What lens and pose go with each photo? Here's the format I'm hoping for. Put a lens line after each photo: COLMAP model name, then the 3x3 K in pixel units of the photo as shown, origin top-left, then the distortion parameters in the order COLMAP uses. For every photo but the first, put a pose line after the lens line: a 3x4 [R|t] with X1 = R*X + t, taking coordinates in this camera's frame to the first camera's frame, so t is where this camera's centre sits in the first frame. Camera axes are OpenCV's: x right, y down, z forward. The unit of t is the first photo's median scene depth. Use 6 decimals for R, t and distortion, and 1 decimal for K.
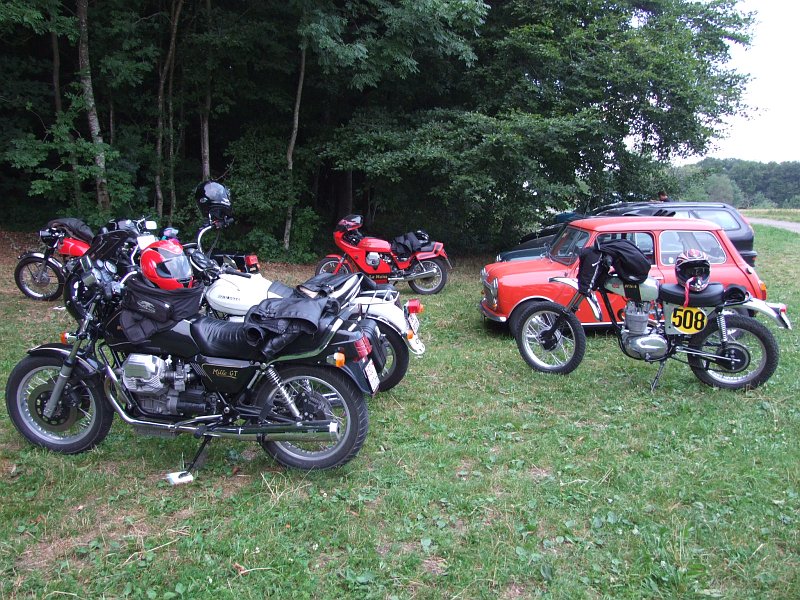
lens RADIAL K [[757.0, 0, 400.0], [0, 757.0, 300.0], [0, 0, 1]] dist [0.009864, 0.020957]
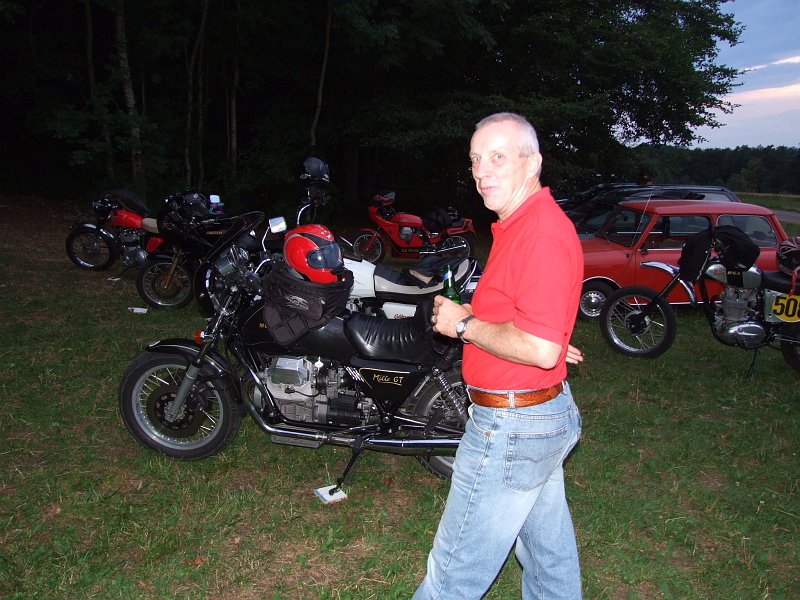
lens RADIAL K [[651.8, 0, 400.0], [0, 651.8, 300.0], [0, 0, 1]] dist [-0.004241, -0.006848]
pose [[0.998278, 0.010570, 0.057699, -0.095410], [-0.013923, 0.998218, 0.058030, -0.014056], [-0.056983, -0.058734, 0.996646, 0.093323]]
